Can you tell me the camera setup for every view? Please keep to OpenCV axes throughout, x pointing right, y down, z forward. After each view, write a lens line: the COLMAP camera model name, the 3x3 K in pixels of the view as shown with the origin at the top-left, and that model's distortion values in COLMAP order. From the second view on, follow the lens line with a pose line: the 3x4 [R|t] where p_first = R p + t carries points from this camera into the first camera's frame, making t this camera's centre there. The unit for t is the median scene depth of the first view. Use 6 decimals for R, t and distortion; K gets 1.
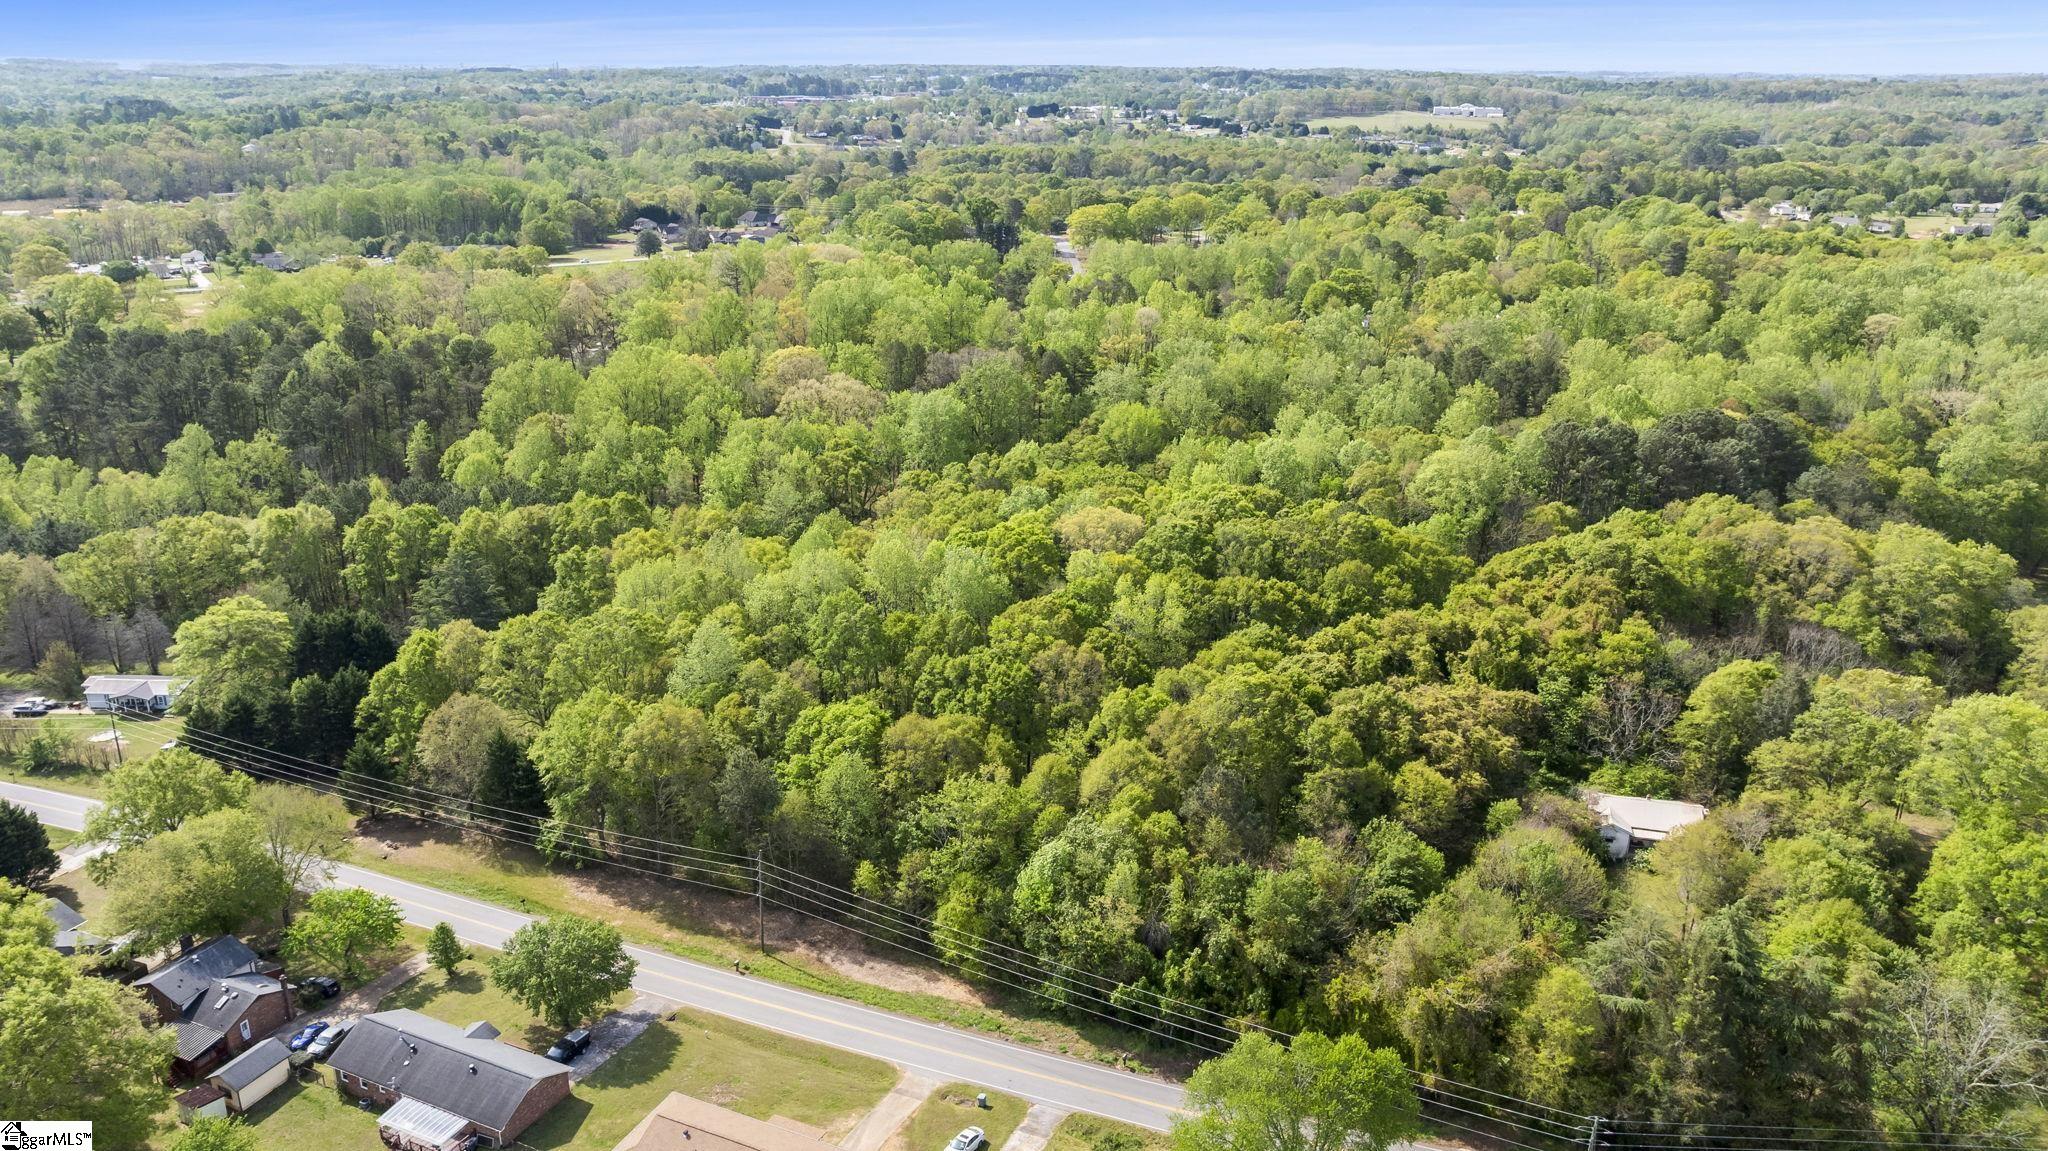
lens RADIAL K [[1459.6, 0, 1024.0], [0, 1459.6, 575.5], [0, 0, 1]] dist [-0.021787, -0.003231]
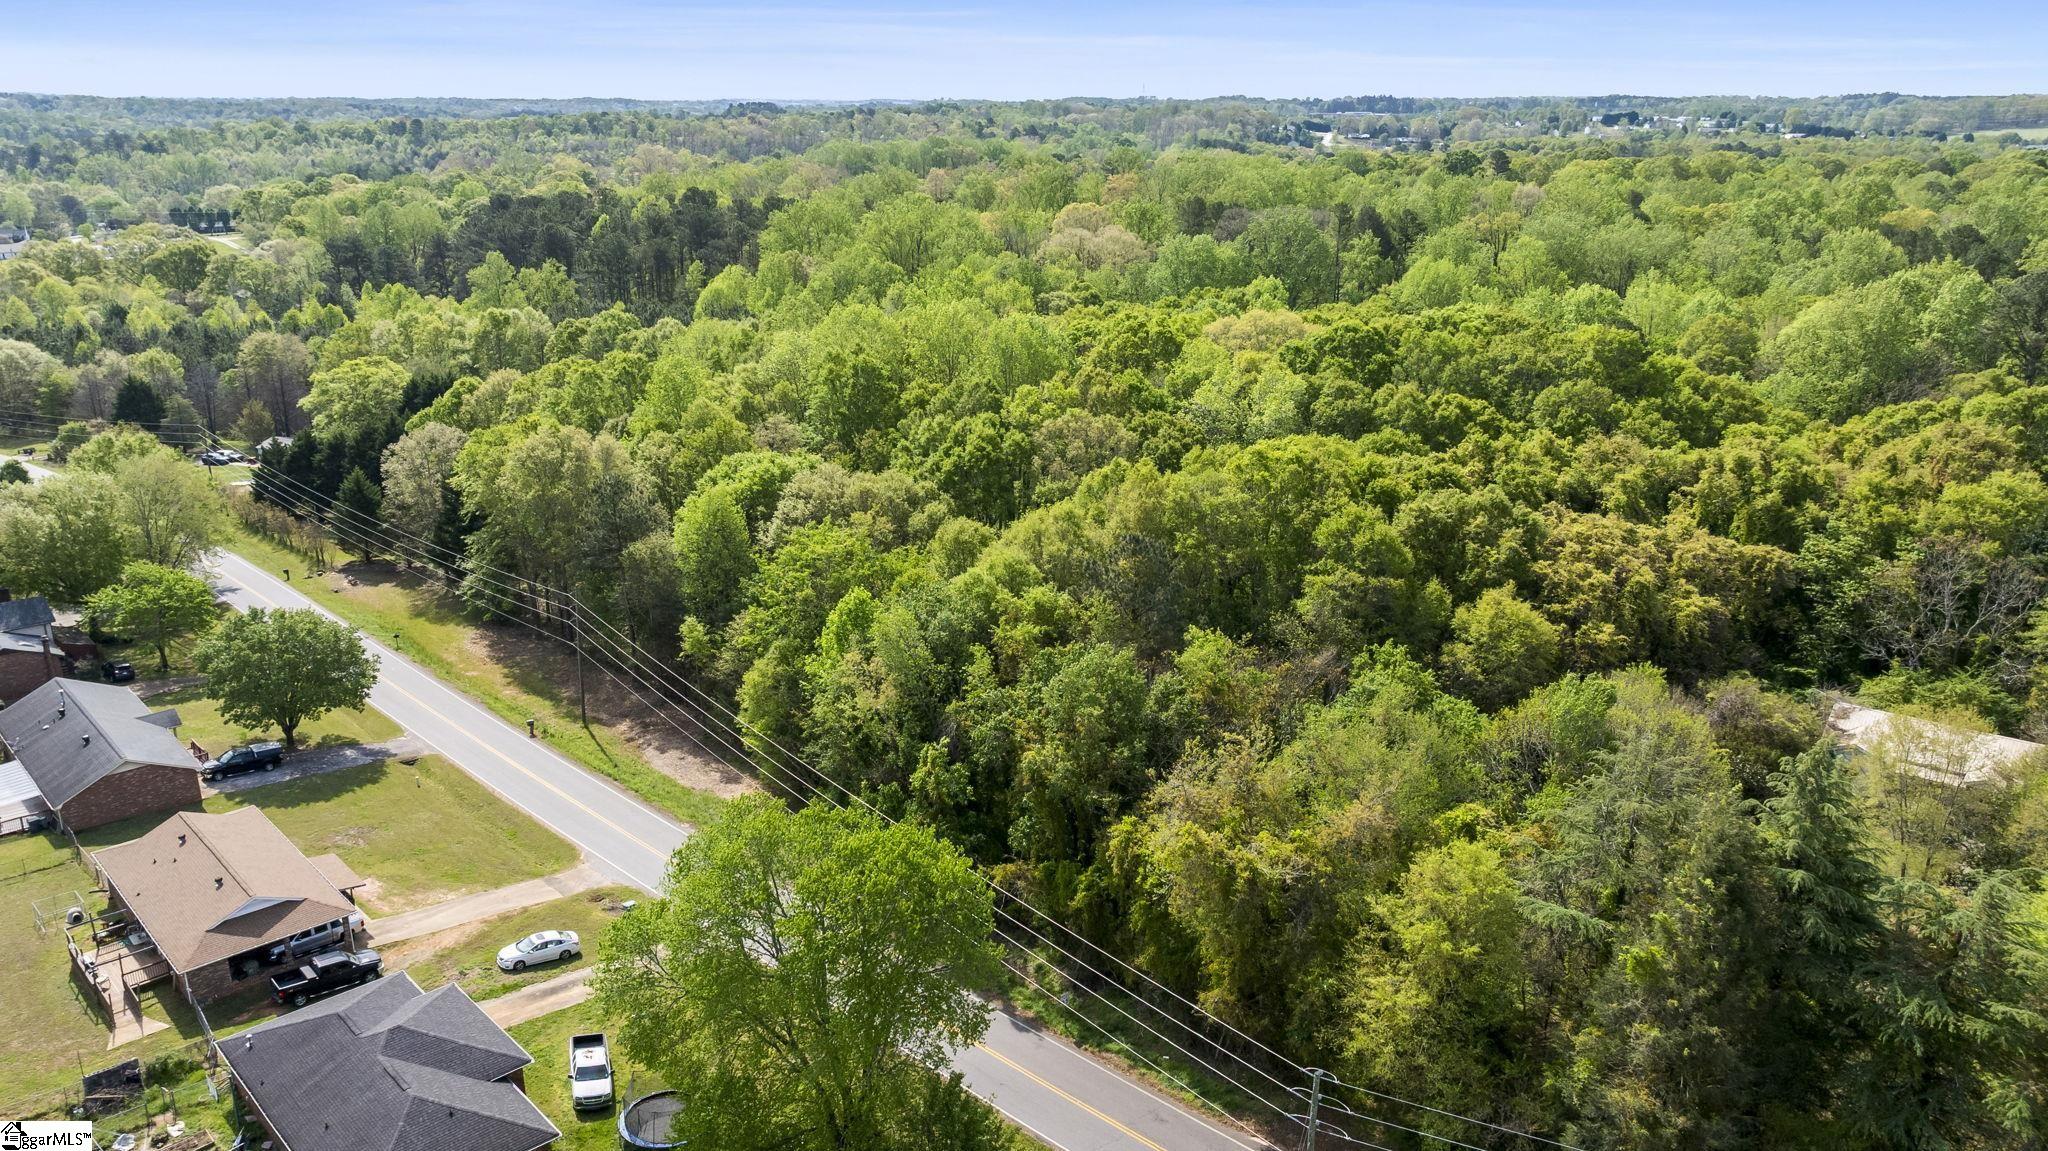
lens RADIAL K [[1459.6, 0, 1024.0], [0, 1459.6, 575.5], [0, 0, 1]] dist [-0.021787, -0.003231]
pose [[0.928218, 0.109668, -0.355506, 0.278647], [-0.117246, 0.993103, 0.000230, 0.135230], [0.353079, 0.041468, 0.934674, 0.308988]]
